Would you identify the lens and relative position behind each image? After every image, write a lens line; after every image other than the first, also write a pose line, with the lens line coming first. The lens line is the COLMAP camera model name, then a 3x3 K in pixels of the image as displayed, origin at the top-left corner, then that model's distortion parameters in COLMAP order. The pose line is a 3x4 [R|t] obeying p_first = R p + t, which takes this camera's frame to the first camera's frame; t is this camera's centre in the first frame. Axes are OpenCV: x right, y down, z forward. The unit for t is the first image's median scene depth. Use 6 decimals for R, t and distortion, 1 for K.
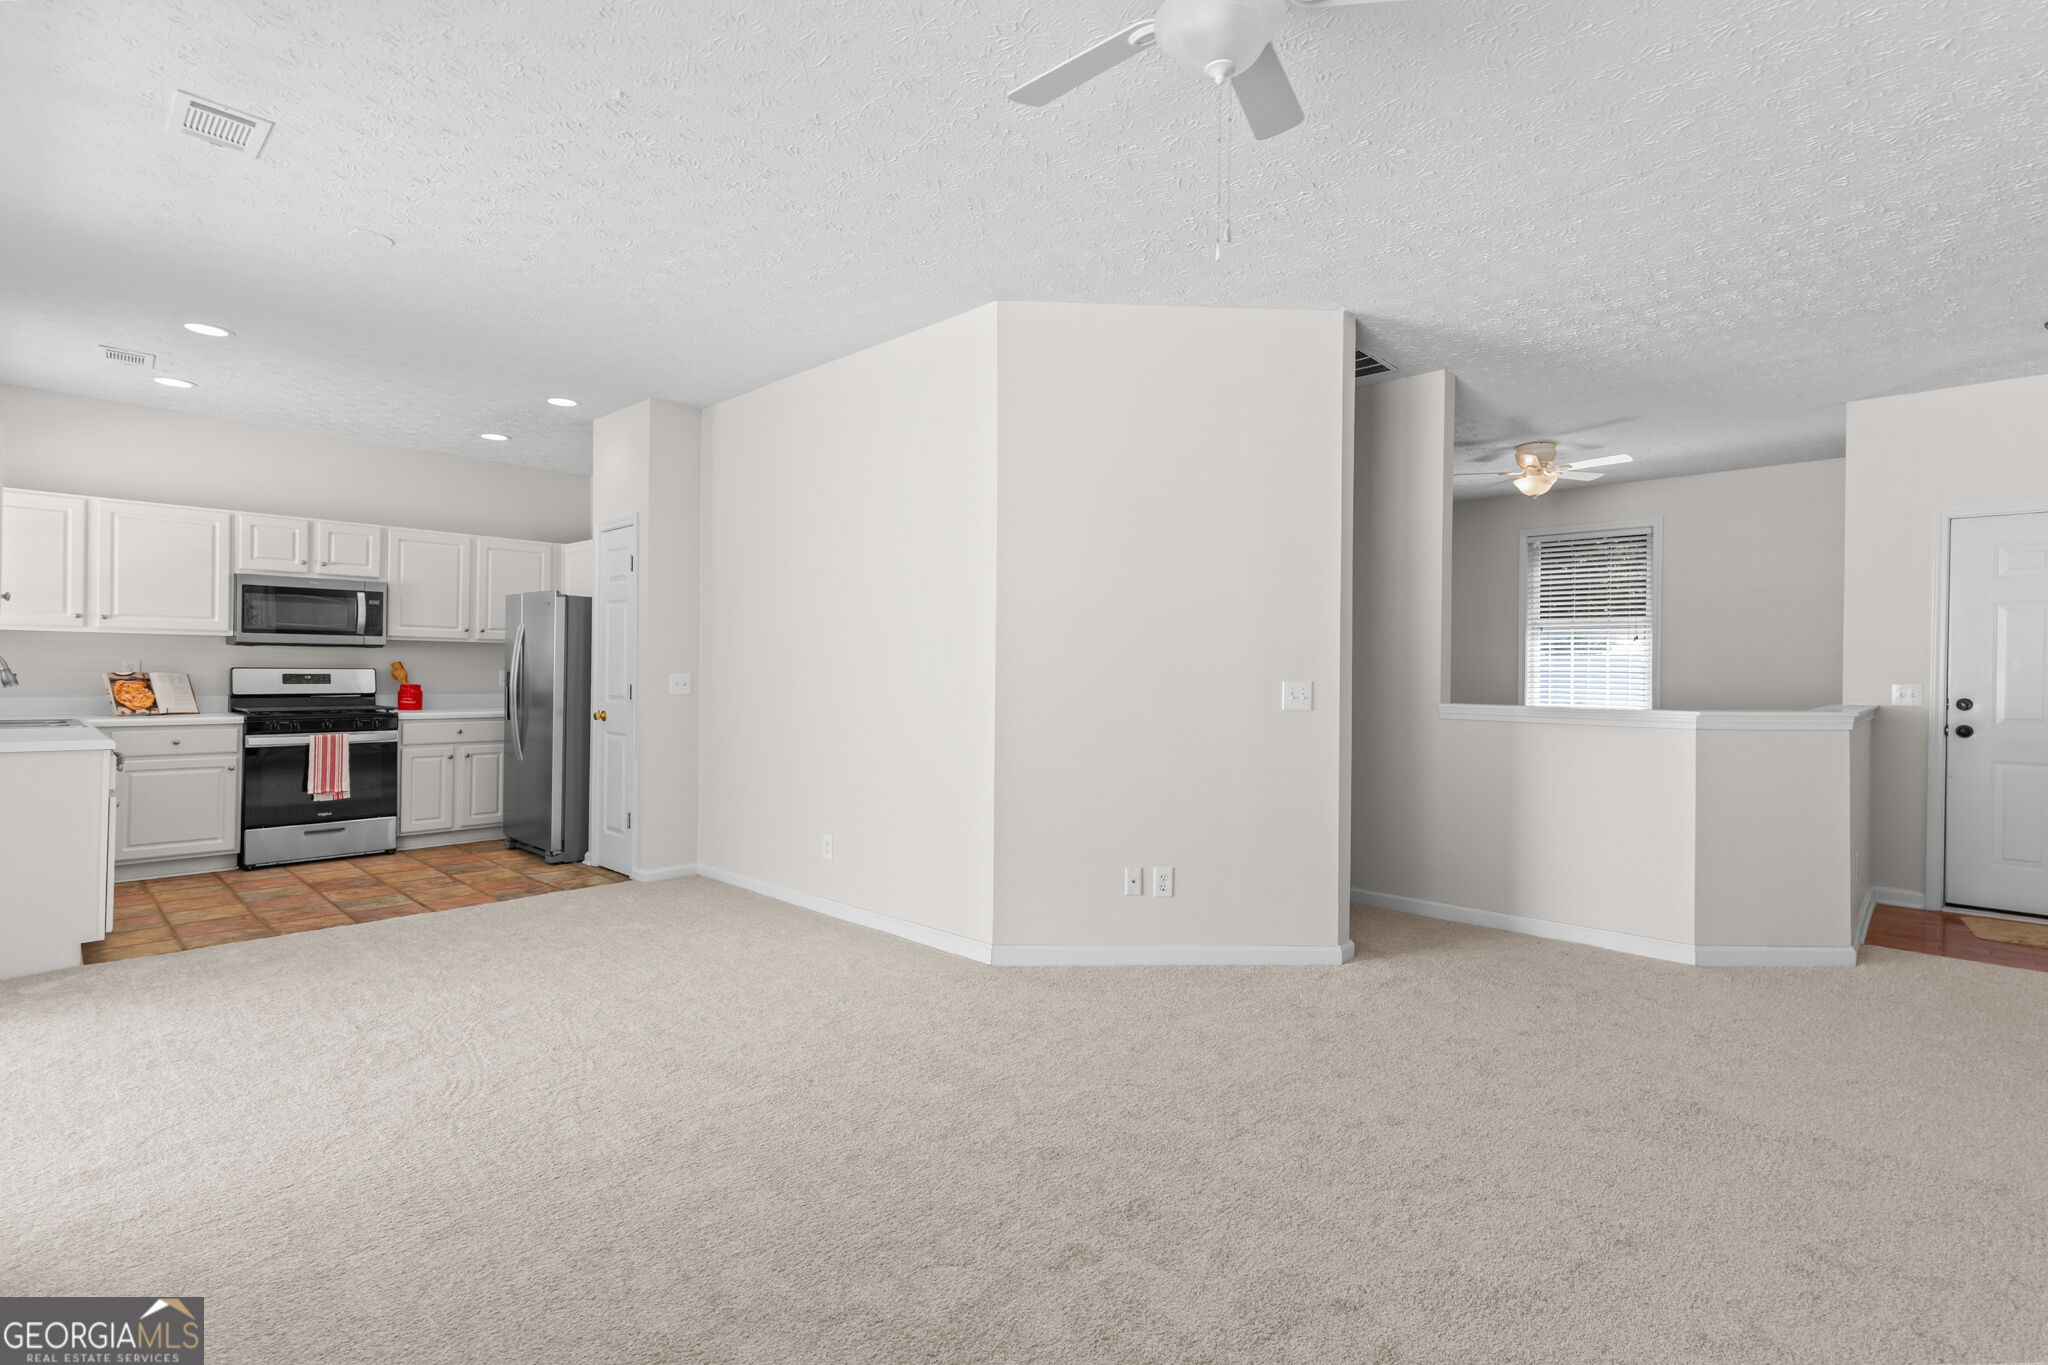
lens RADIAL K [[954.4, 0, 1034.6], [0, 954.4, 672.1], [0, 0, 1]] dist [0.008749, 0.000050]
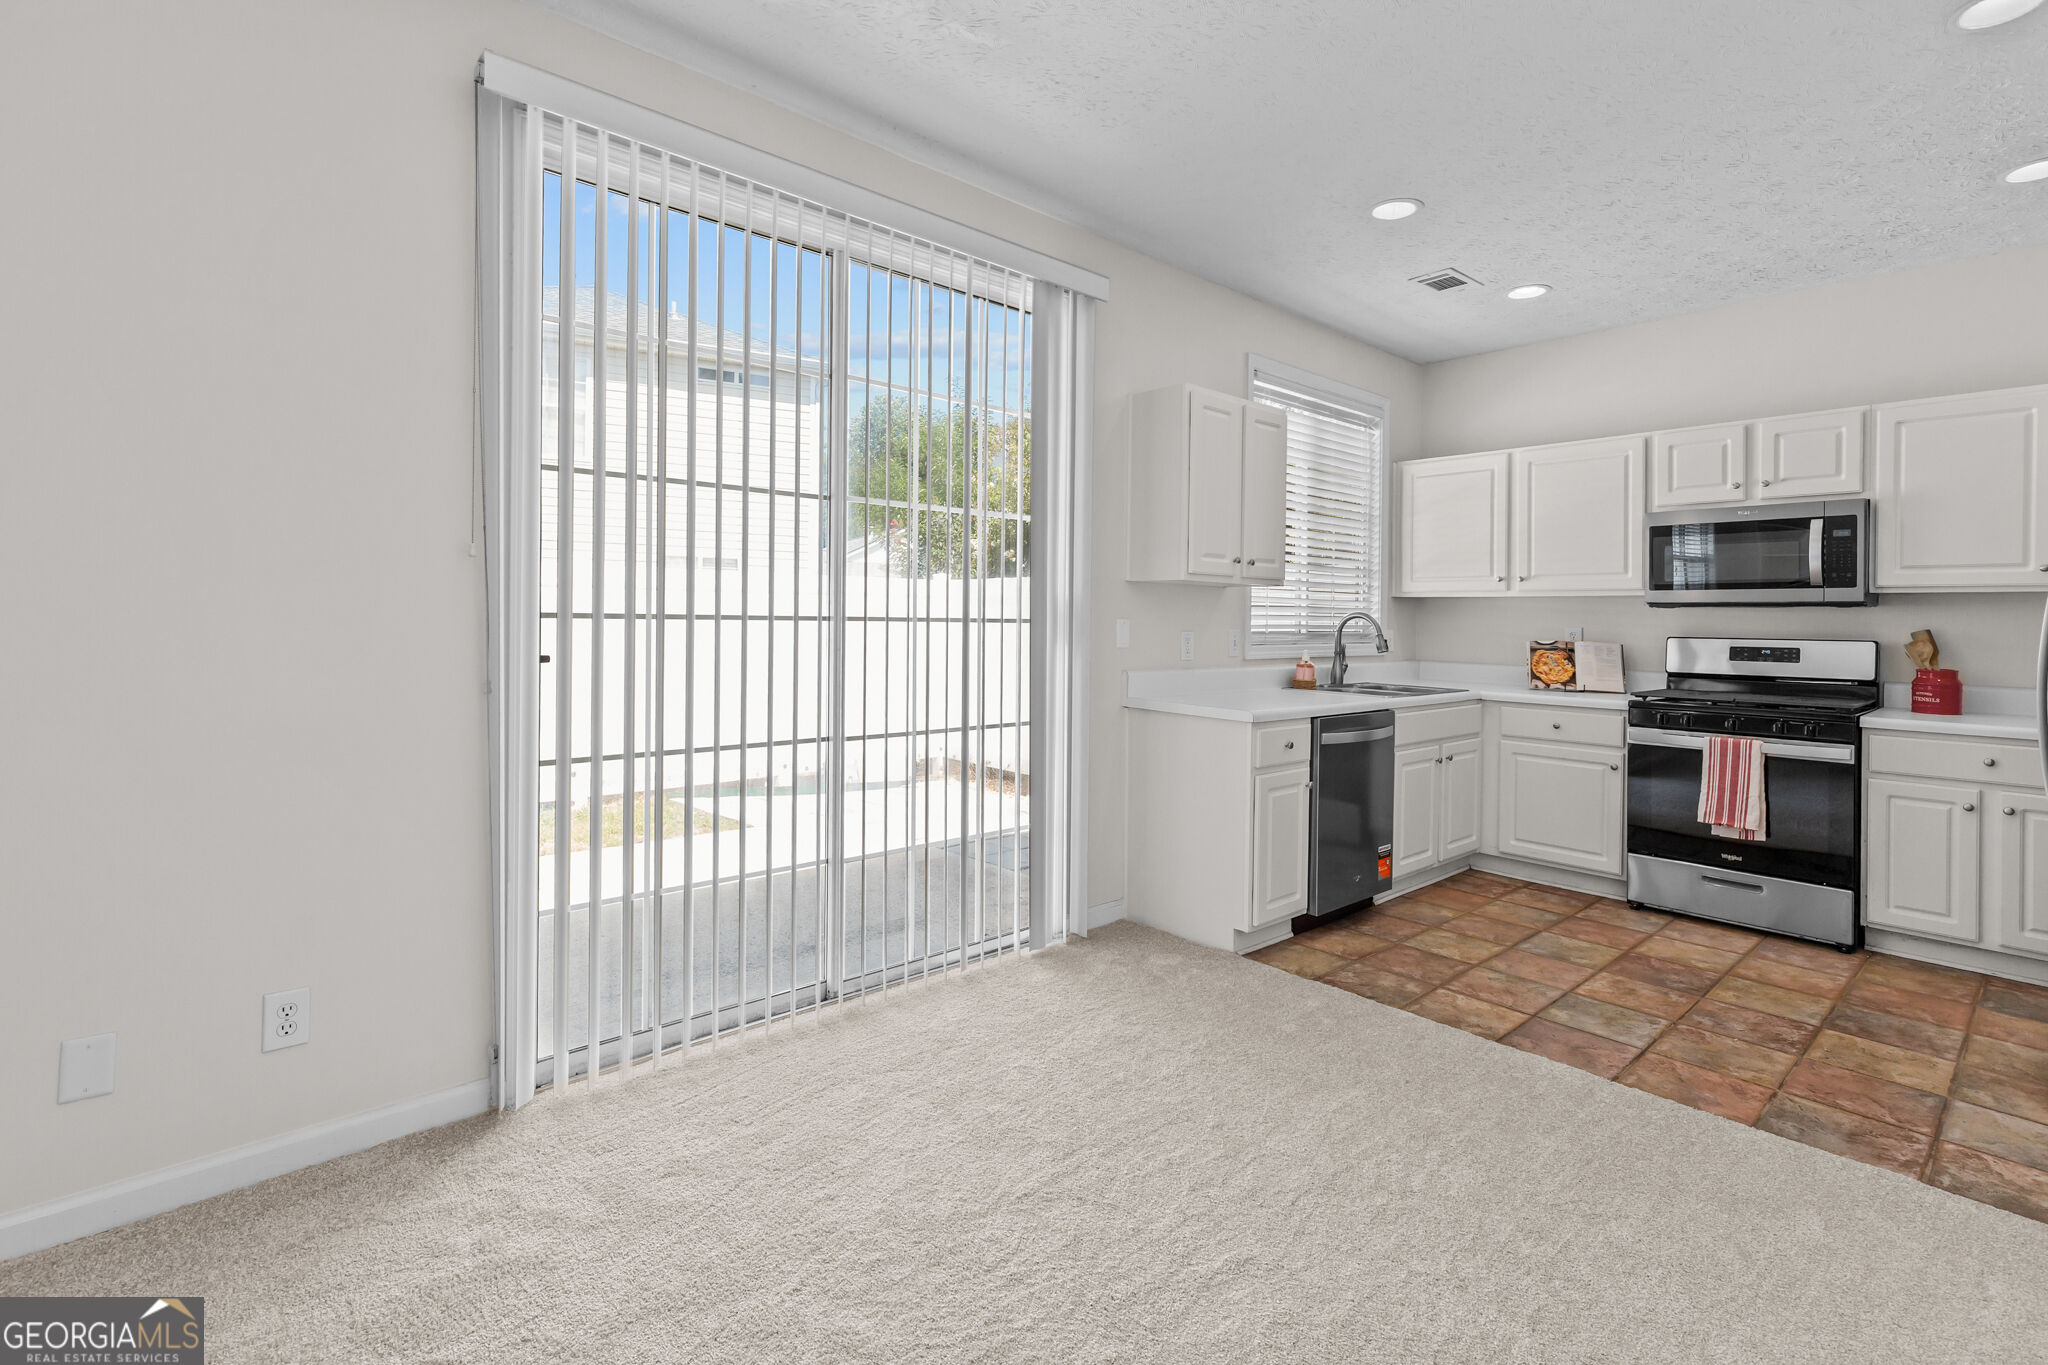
lens RADIAL K [[939.9, 0, 1032.7], [0, 939.9, 614.4], [0, 0, 1]] dist [0.002259, -0.000072]
pose [[-0.092560, -0.017273, -0.995557, -0.041429], [-0.015941, 0.999747, -0.015863, -0.002565], [0.995579, 0.014402, -0.092812, 0.573225]]
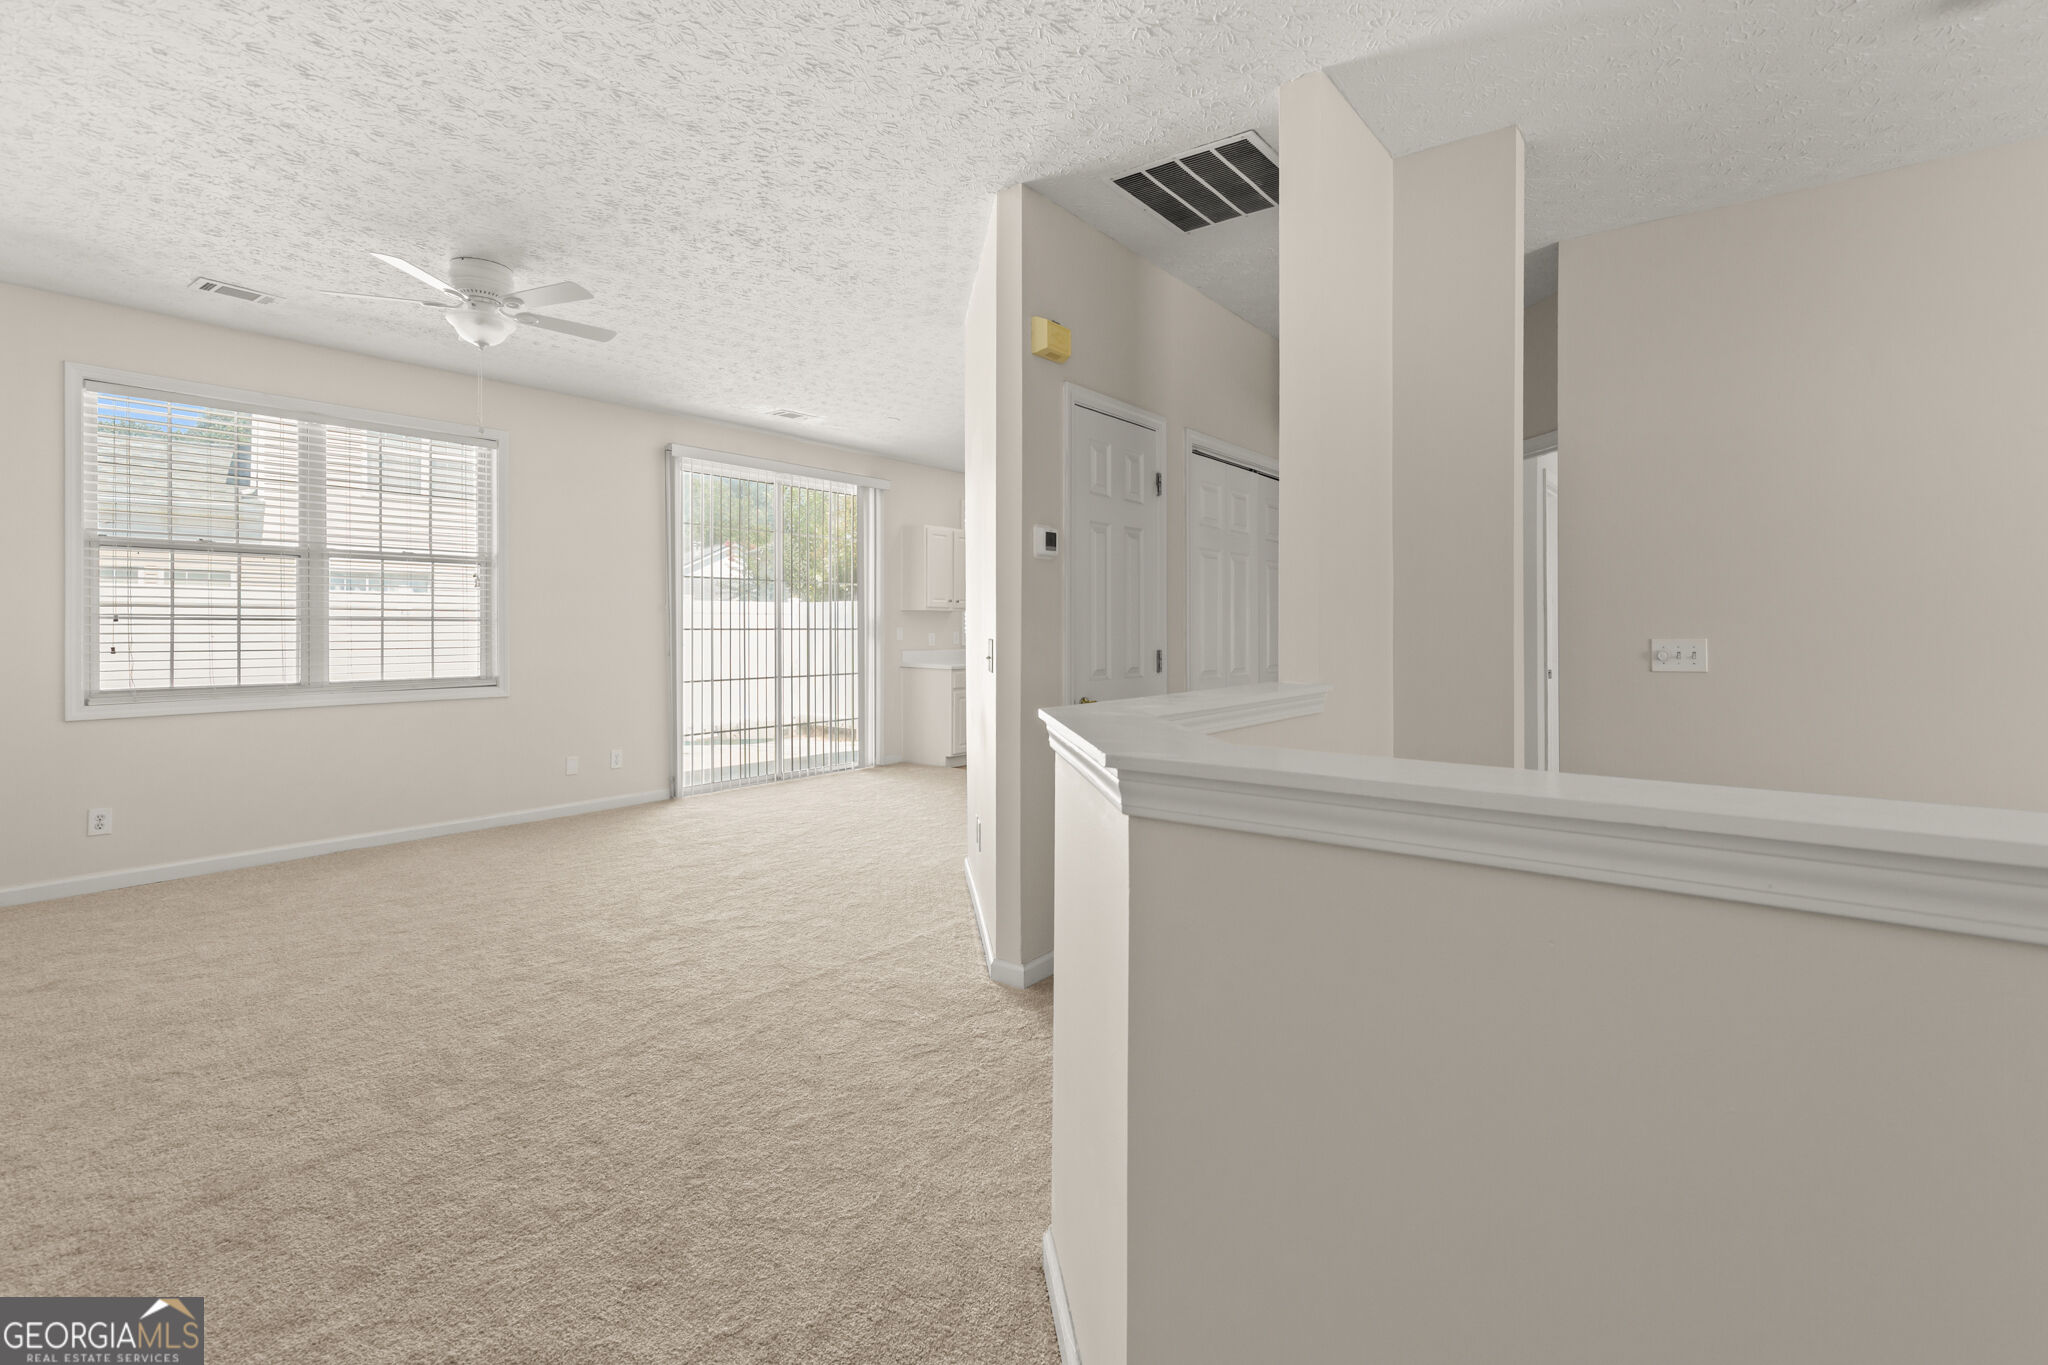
lens RADIAL K [[947.3, 0, 1043.2], [0, 947.3, 627.6], [0, 0, 1]] dist [0.011331, 0.000449]
pose [[0.095460, -0.011834, -0.995363, 0.770234], [-0.000853, 0.999928, -0.011970, 0.006738], [0.995433, 0.001992, 0.095443, 0.654186]]
